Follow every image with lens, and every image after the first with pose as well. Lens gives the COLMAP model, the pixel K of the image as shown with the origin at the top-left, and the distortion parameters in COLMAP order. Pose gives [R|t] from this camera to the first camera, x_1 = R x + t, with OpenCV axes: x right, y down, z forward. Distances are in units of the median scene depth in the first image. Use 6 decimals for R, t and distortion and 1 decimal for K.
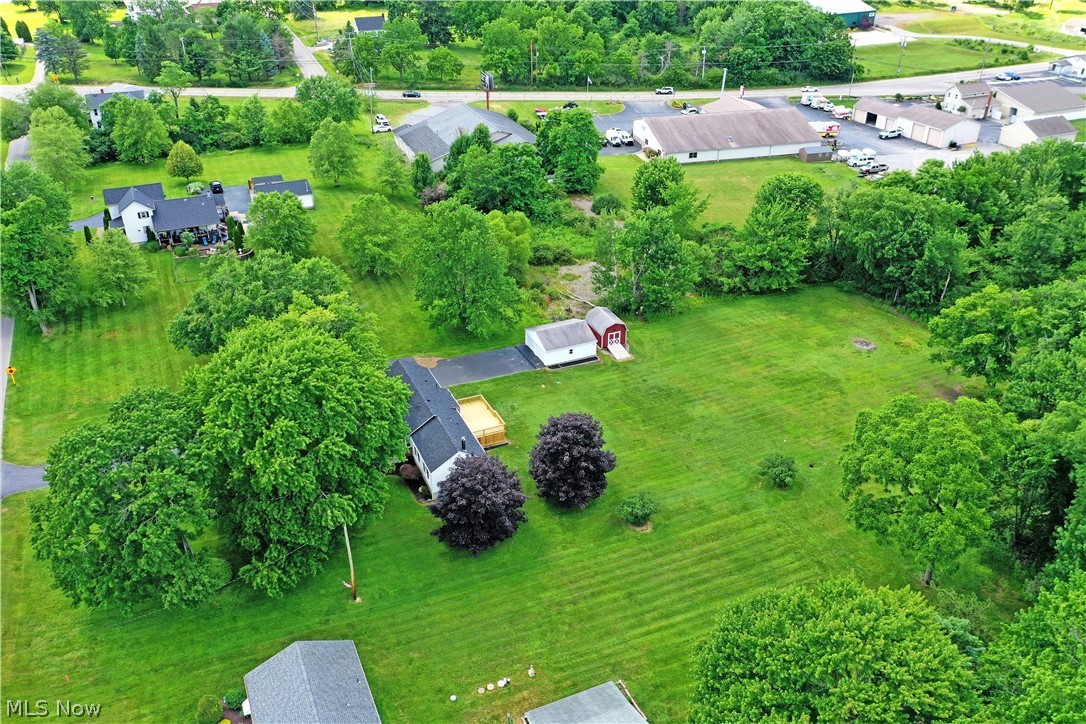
lens RADIAL K [[879.5, 0, 532.4], [0, 879.5, 363.1], [0, 0, 1]] dist [0.003837, -0.001964]
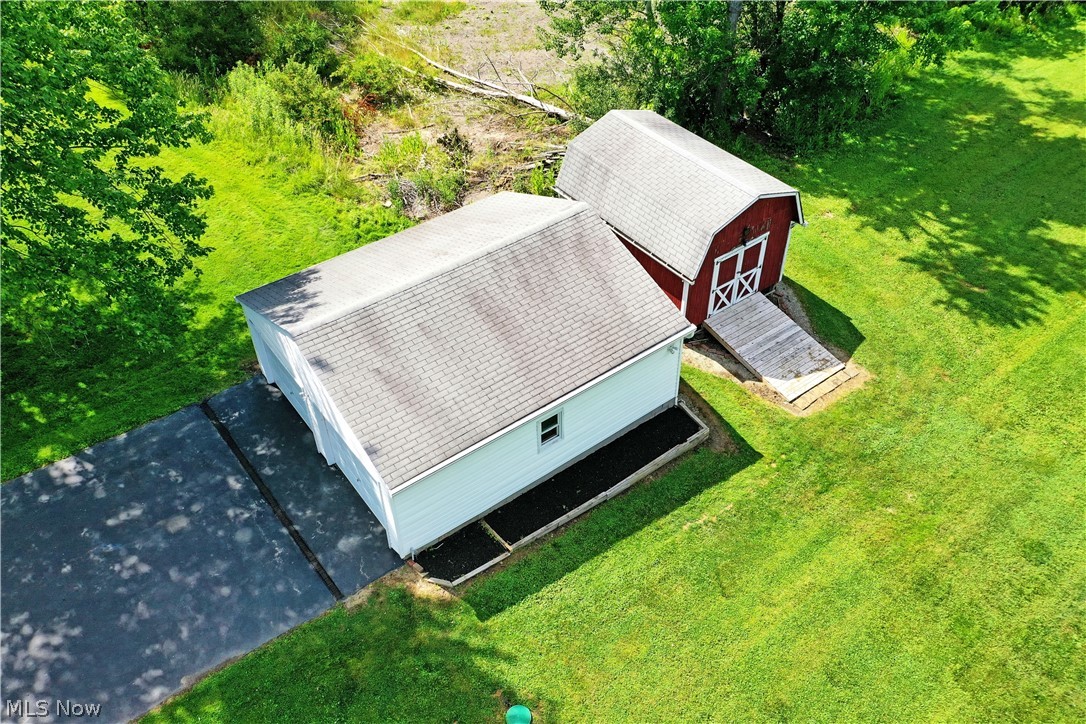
lens RADIAL K [[867.5, 0, 543.0], [0, 867.5, 362.0], [0, 0, 1]] dist [0.005707, -0.006853]
pose [[0.972992, -0.164239, 0.162208, 0.018433], [0.124912, 0.965533, 0.228349, -0.056503], [-0.194121, -0.201920, 0.959972, 0.807565]]
